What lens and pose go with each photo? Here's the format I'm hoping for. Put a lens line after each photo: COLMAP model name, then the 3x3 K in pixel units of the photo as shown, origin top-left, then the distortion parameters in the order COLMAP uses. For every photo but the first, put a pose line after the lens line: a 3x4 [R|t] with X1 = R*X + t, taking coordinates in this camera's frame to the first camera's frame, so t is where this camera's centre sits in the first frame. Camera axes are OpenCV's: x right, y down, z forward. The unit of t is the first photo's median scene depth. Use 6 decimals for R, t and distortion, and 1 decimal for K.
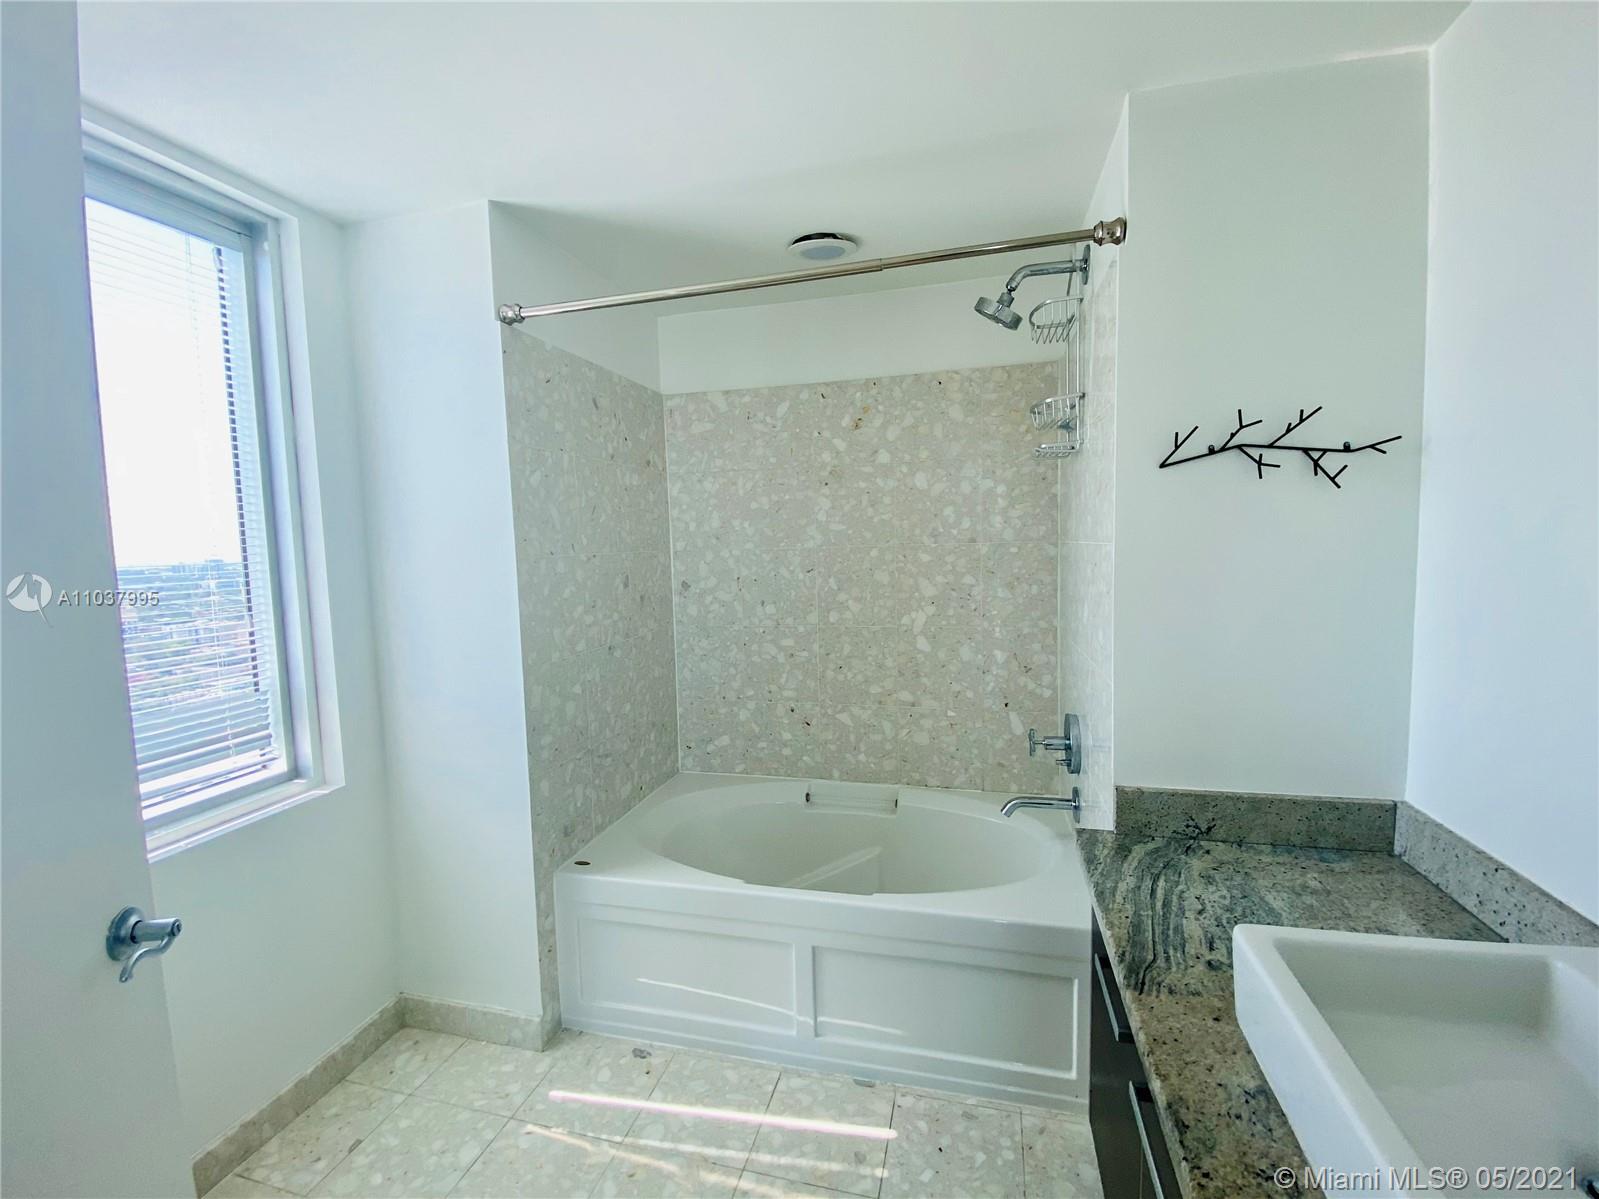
lens RADIAL K [[656.1, 0, 792.7], [0, 656.1, 600.1], [0, 0, 1]] dist [0.037433, -0.032180]
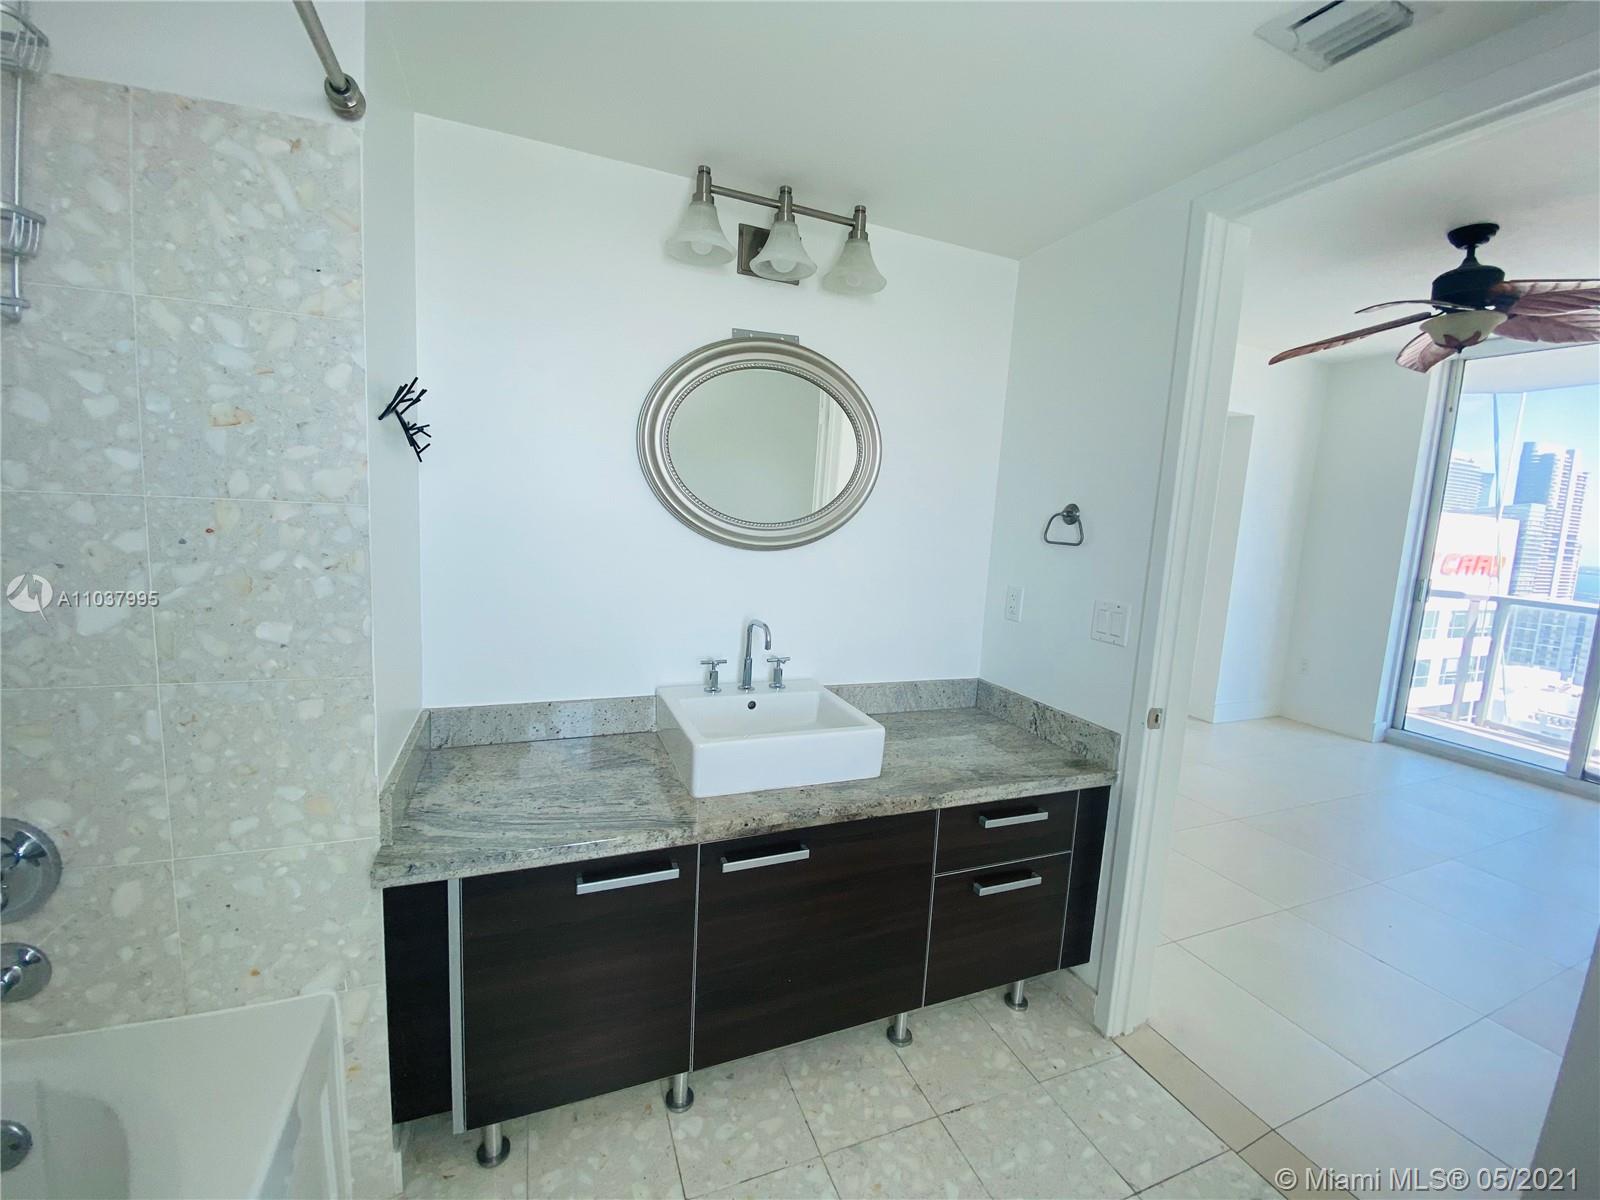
lens RADIAL K [[656.6, 0, 793.2], [0, 656.6, 600.6], [0, 0, 1]] dist [0.037433, -0.032180]
pose [[-0.596080, -0.104922, 0.796040, -0.564323], [0.025290, 0.988480, 0.149224, -0.088782], [-0.802527, 0.109081, -0.586560, 1.258408]]
